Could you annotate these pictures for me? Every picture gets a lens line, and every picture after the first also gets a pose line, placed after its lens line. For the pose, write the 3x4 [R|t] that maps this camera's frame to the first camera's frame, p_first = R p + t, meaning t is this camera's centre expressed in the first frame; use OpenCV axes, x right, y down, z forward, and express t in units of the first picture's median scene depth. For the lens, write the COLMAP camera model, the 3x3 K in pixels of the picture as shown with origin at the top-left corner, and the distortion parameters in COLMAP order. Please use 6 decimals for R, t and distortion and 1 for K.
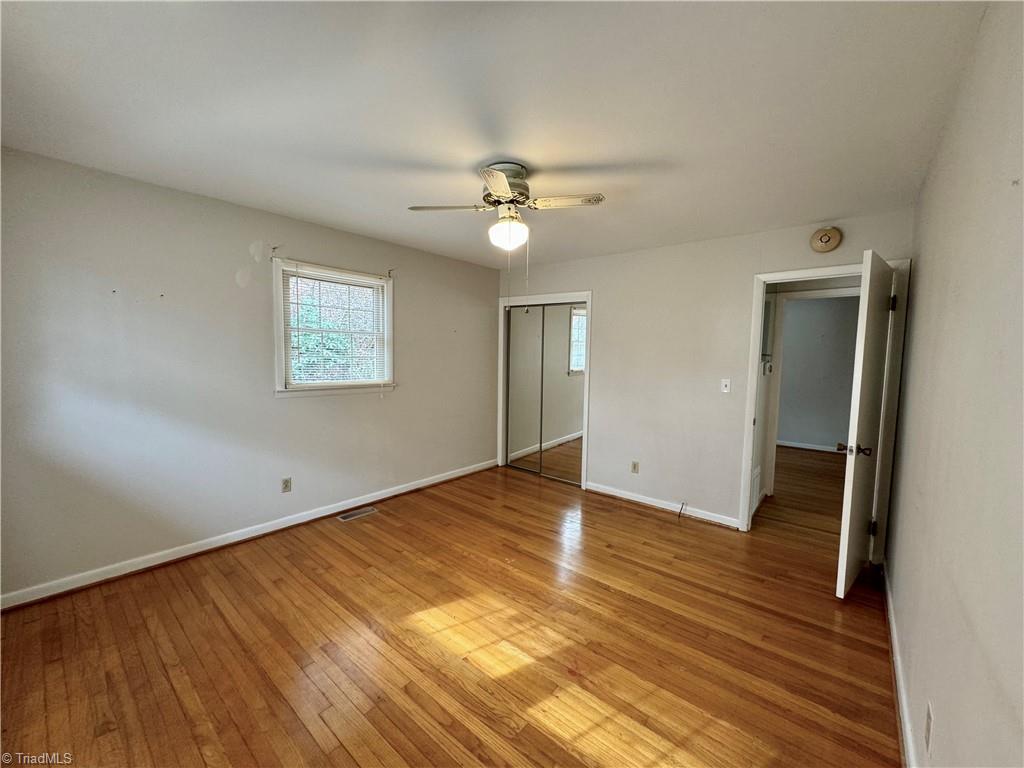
lens RADIAL K [[408.4, 0, 502.9], [0, 408.4, 383.1], [0, 0, 1]] dist [0.000093, -0.000249]
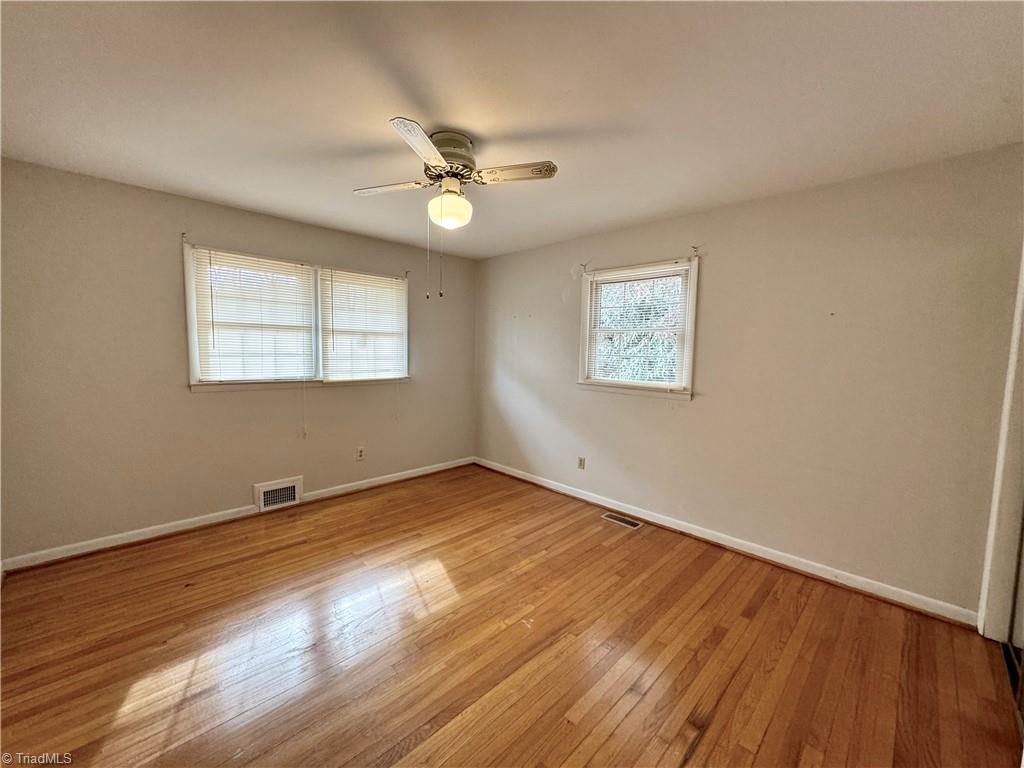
lens RADIAL K [[400.9, 0, 516.6], [0, 400.9, 384.3], [0, 0, 1]] dist [-0.001039, -0.000325]
pose [[-0.060779, 0.061371, -0.996263, 0.631500], [-0.097957, 0.992923, 0.067141, -0.036558], [0.993333, 0.101671, -0.054338, 0.861205]]
